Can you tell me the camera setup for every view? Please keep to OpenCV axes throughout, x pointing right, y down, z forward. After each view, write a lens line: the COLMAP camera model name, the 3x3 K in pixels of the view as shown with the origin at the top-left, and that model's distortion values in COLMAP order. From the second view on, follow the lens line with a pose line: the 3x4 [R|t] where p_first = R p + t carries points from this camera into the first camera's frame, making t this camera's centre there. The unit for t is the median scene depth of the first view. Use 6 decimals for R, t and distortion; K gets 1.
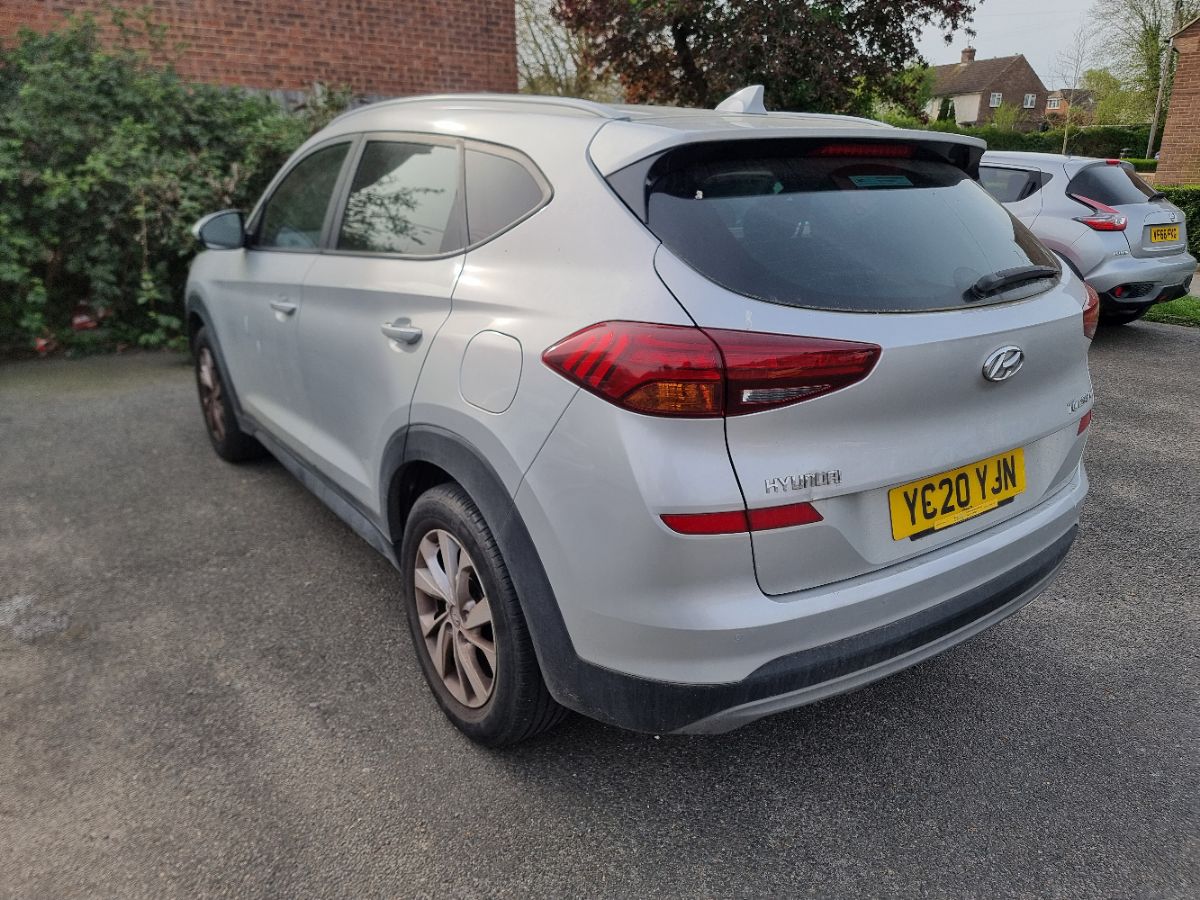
lens RADIAL K [[865.5, 0, 629.8], [0, 865.5, 450.2], [0, 0, 1]] dist [0.117028, -0.093920]
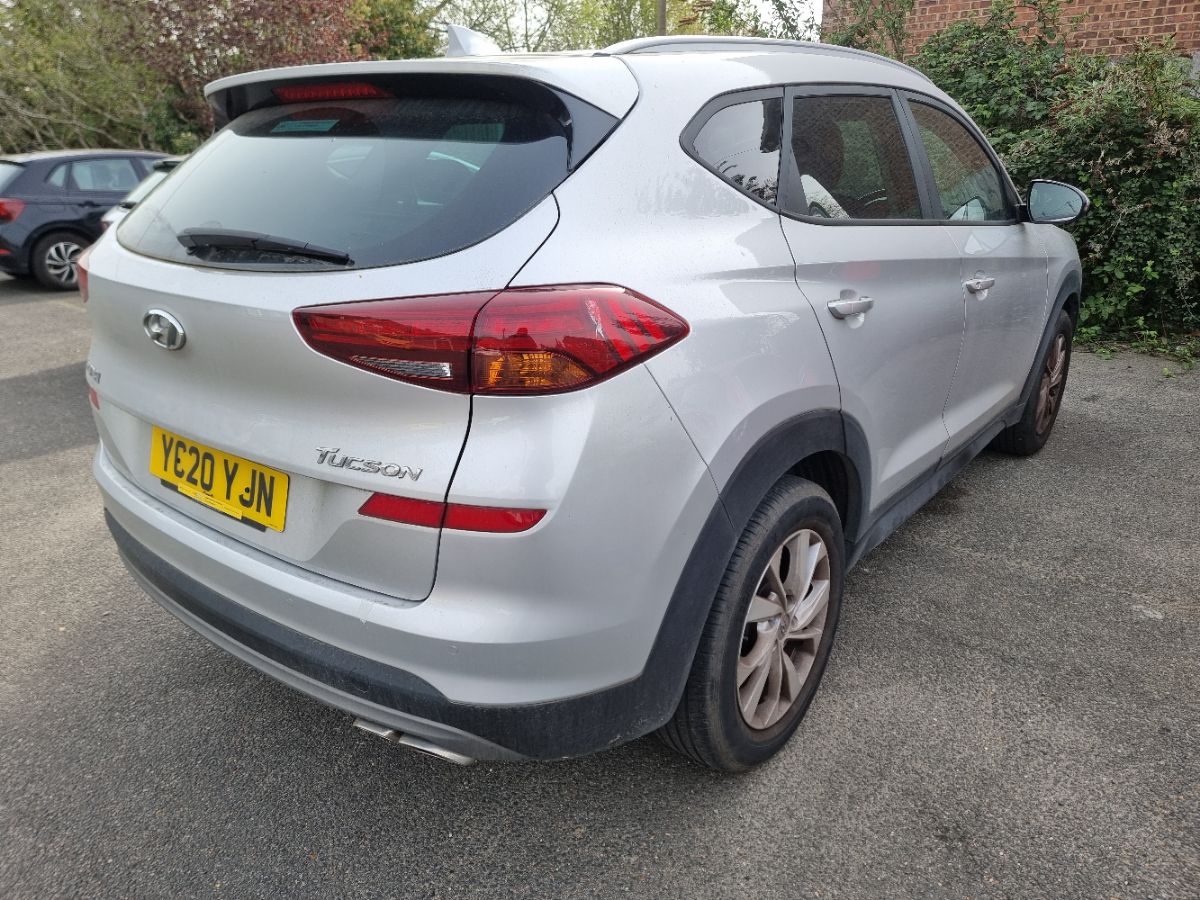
lens RADIAL K [[892.9, 0, 600.0], [0, 892.9, 450.0], [0, 0, 1]] dist [0.009648, 0.008500]
pose [[0.224025, 0.301439, -0.926794, 0.327249], [-0.294248, 0.927506, 0.230545, -0.075861], [0.929102, 0.221060, 0.296483, 0.274169]]
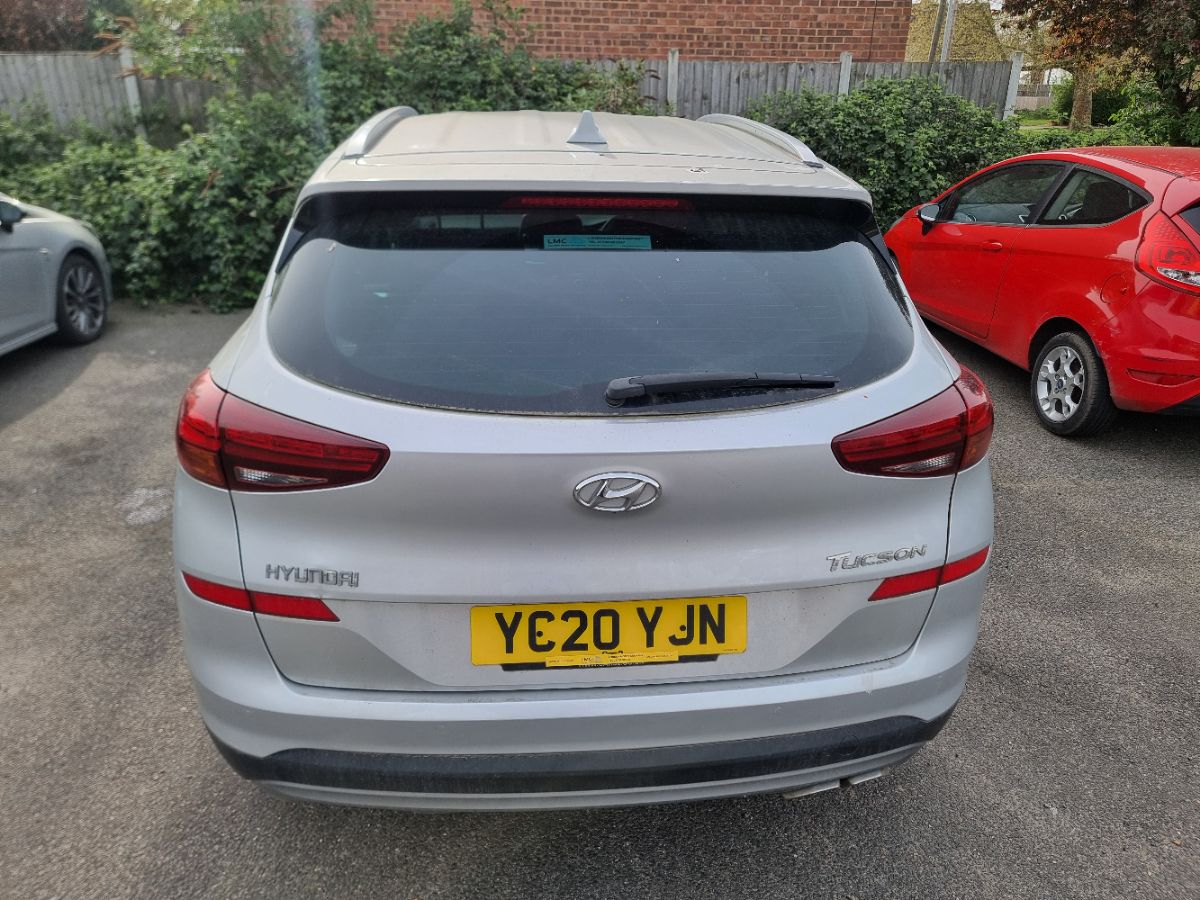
lens RADIAL K [[865.5, 0, 629.8], [0, 865.5, 450.2], [0, 0, 1]] dist [0.117028, -0.093920]
pose [[0.854907, 0.201944, -0.477862, 0.187973], [-0.176143, 0.979397, 0.098768, -0.050565], [0.487963, -0.000266, 0.872864, 0.075451]]
